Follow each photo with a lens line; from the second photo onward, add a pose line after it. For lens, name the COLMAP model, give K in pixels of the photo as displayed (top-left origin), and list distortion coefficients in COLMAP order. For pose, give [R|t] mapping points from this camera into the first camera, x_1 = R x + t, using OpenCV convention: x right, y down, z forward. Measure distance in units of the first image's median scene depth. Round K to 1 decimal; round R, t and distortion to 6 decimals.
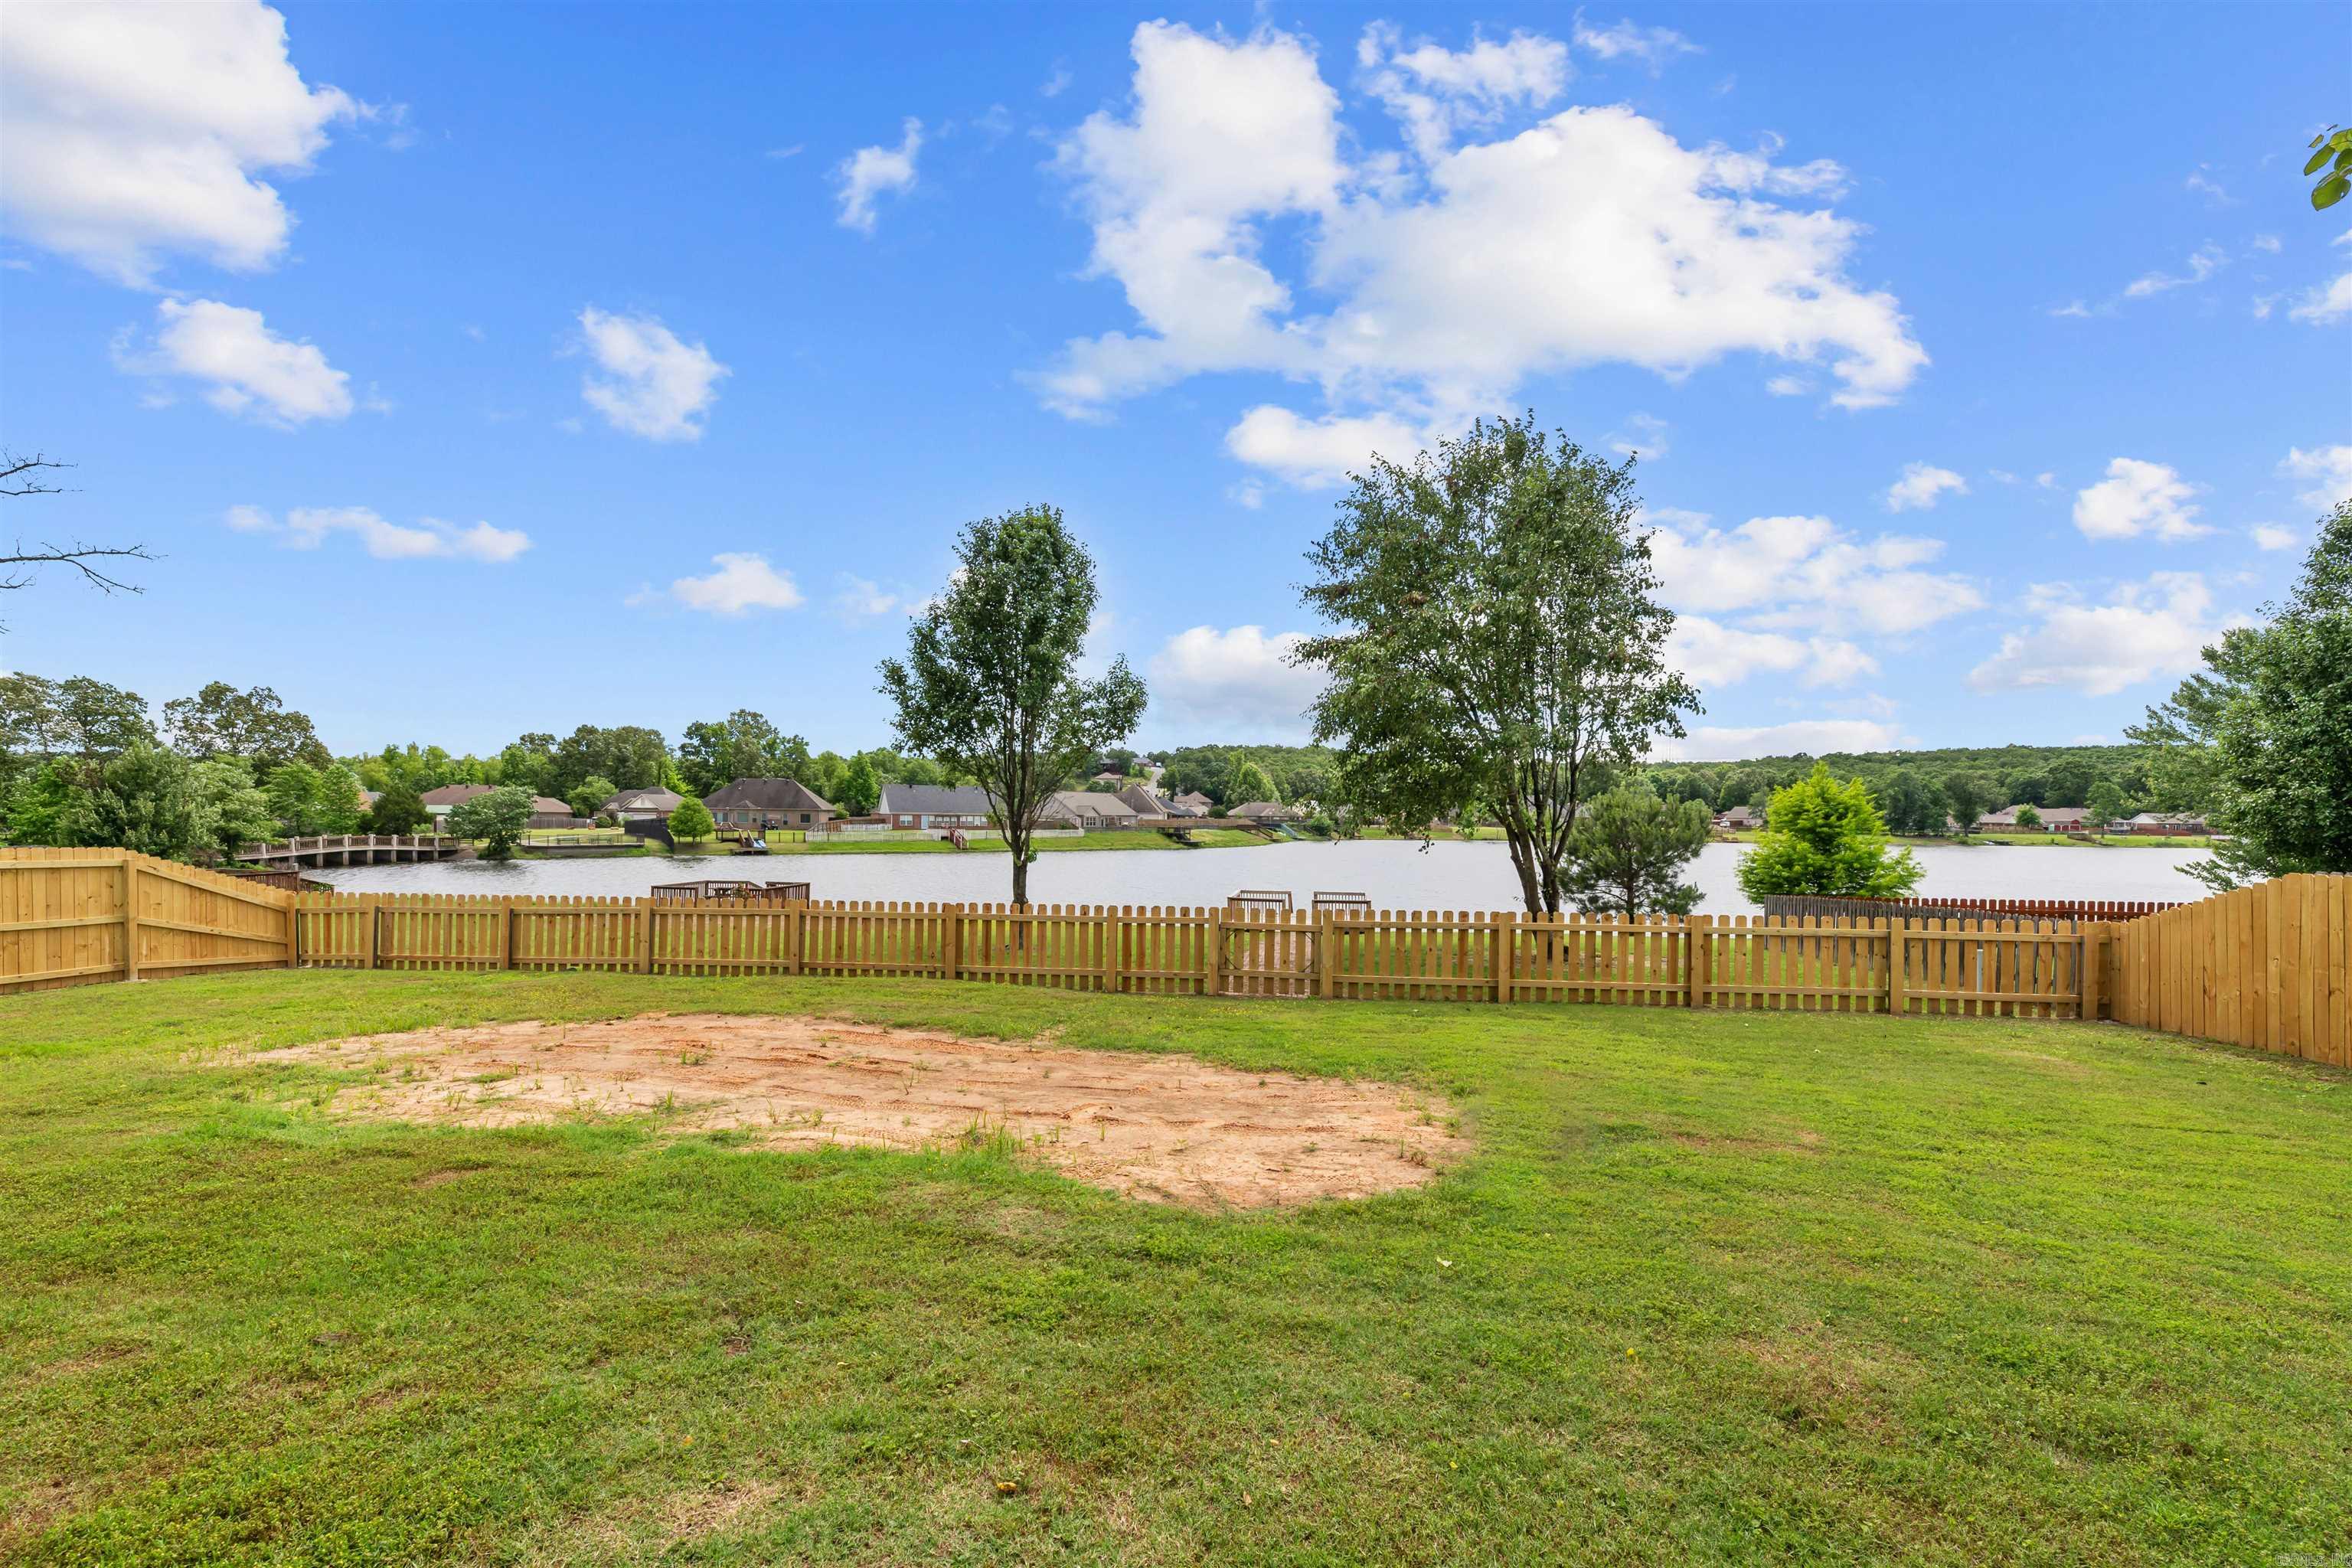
lens RADIAL K [[979.3, 0, 1179.5], [0, 979.3, 830.7], [0, 0, 1]] dist [0.011997, 0.000010]
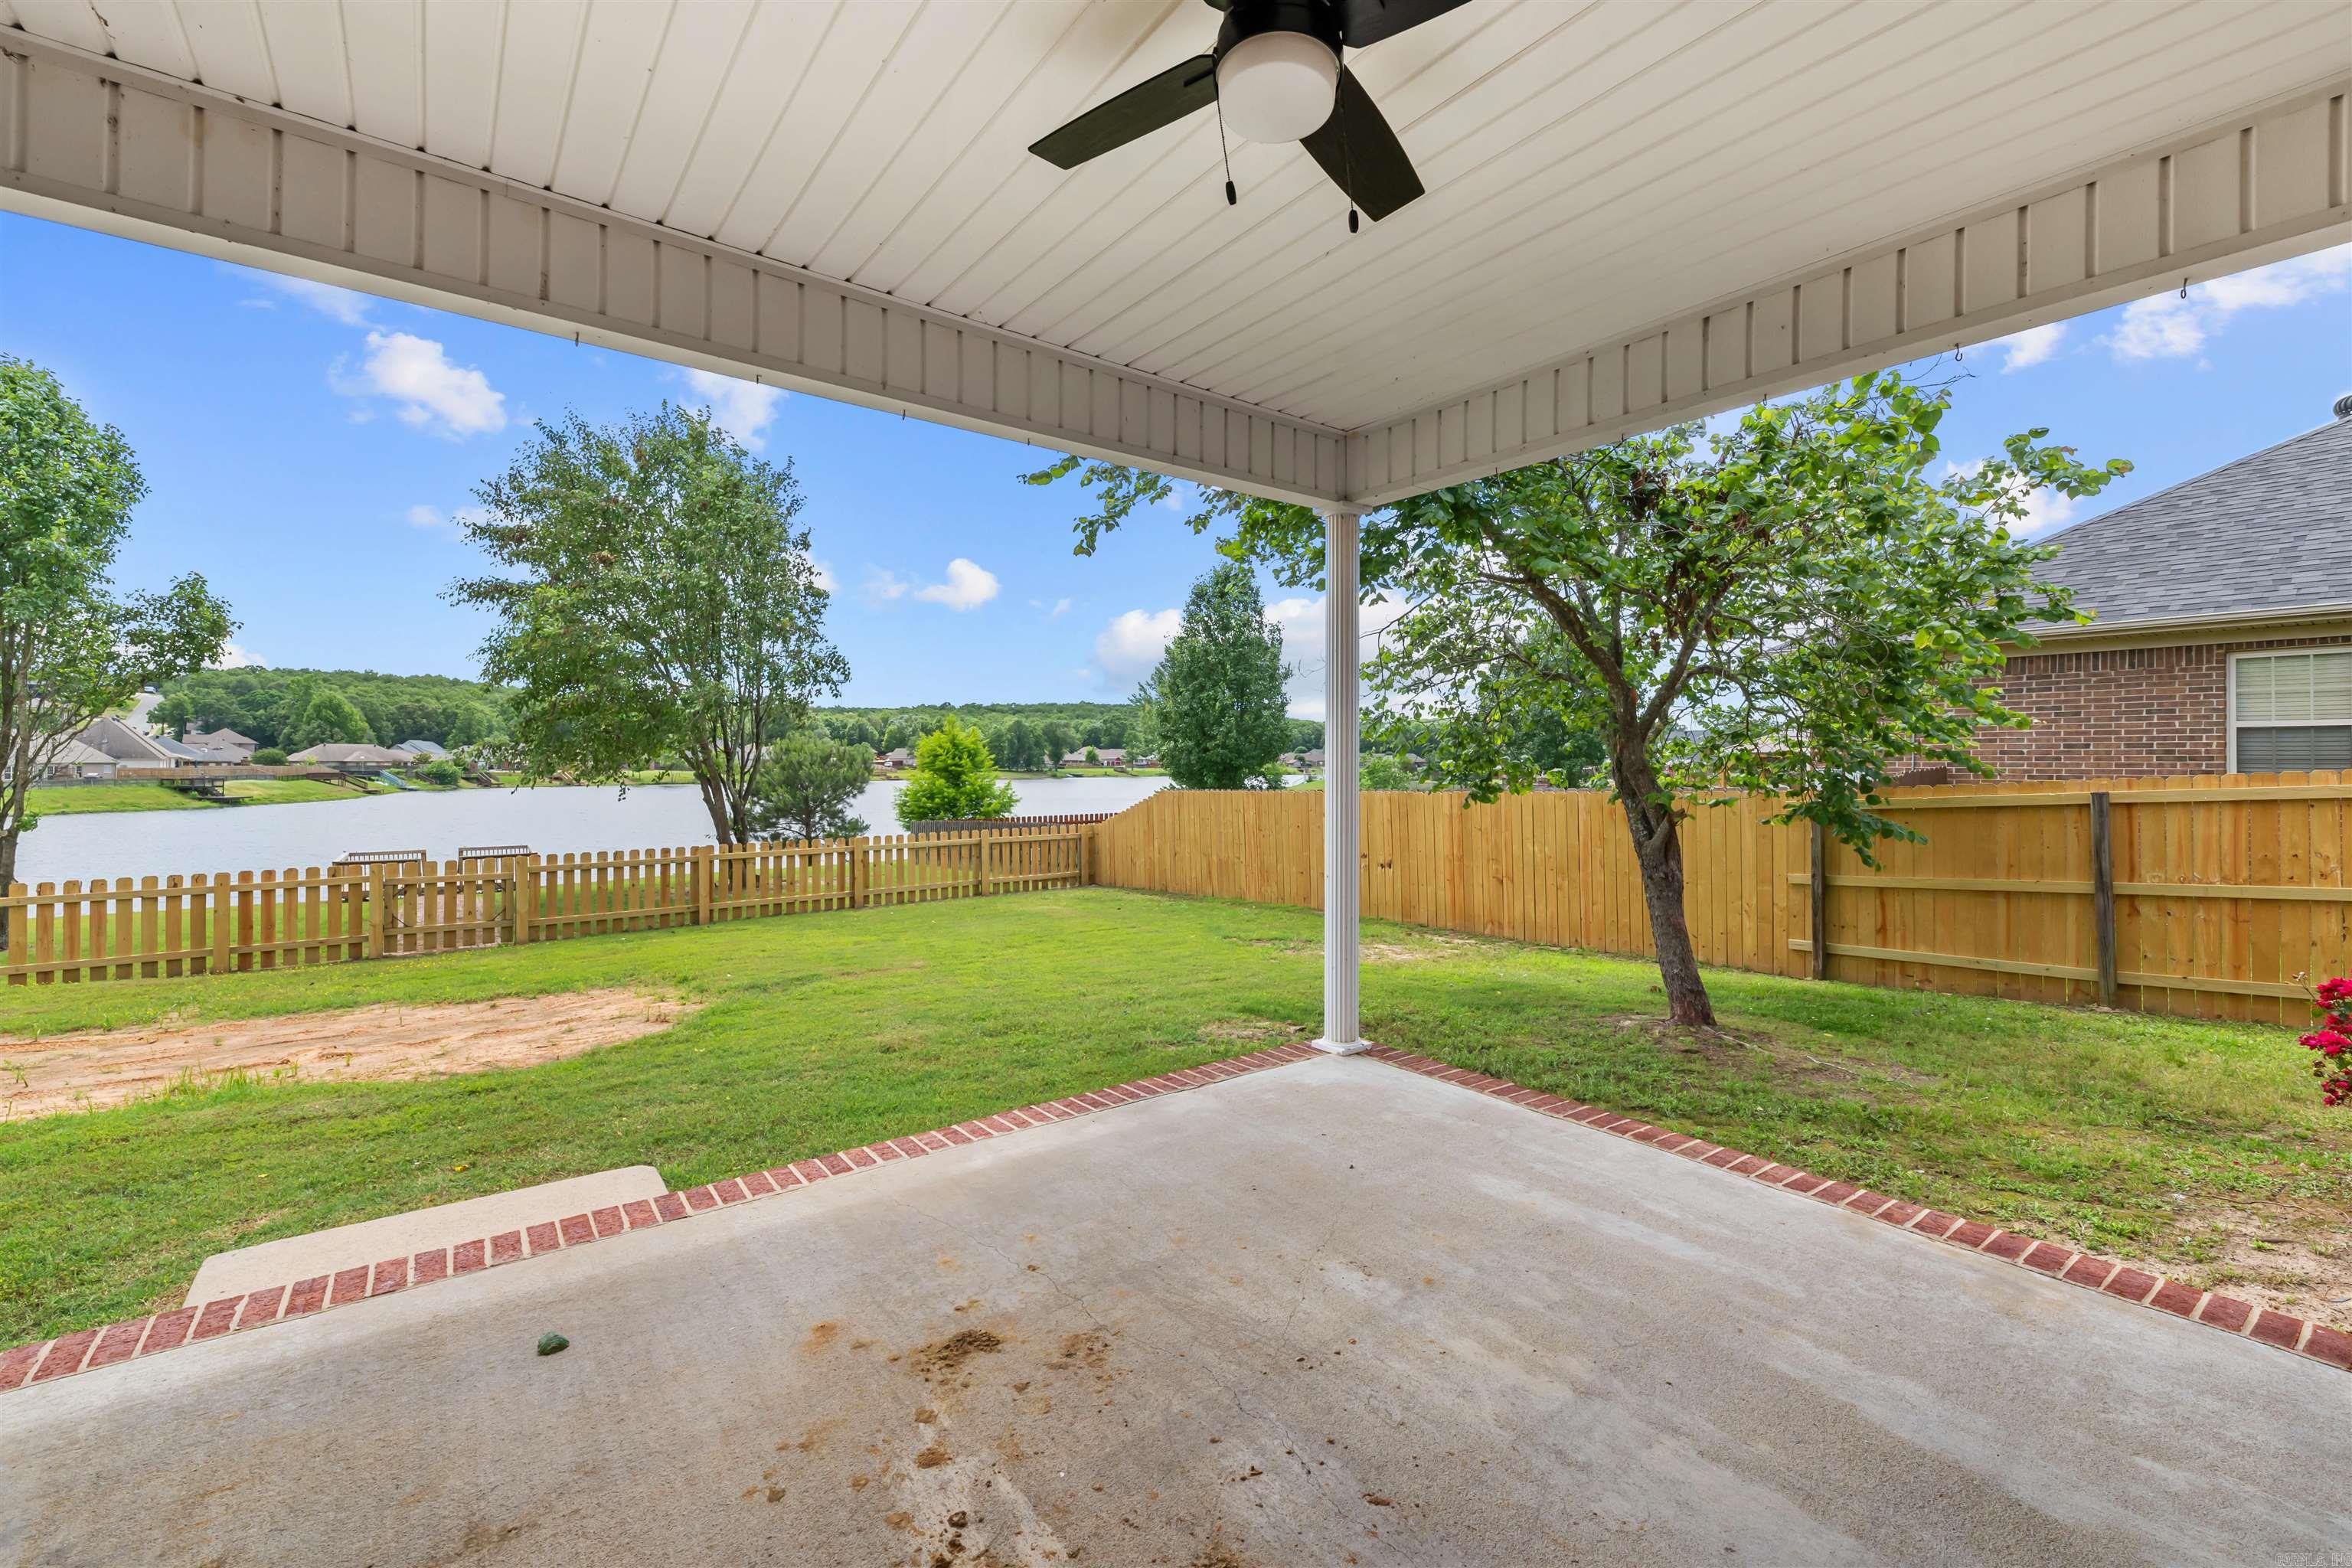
lens RADIAL K [[959.7, 0, 1172.4], [0, 959.7, 761.5], [0, 0, 1]] dist [0.013303, -0.006052]
pose [[0.700348, -0.010241, 0.713728, -0.068994], [0.018216, 0.999828, -0.003528, -0.001969], [-0.713569, 0.015472, 0.700414, -0.146083]]
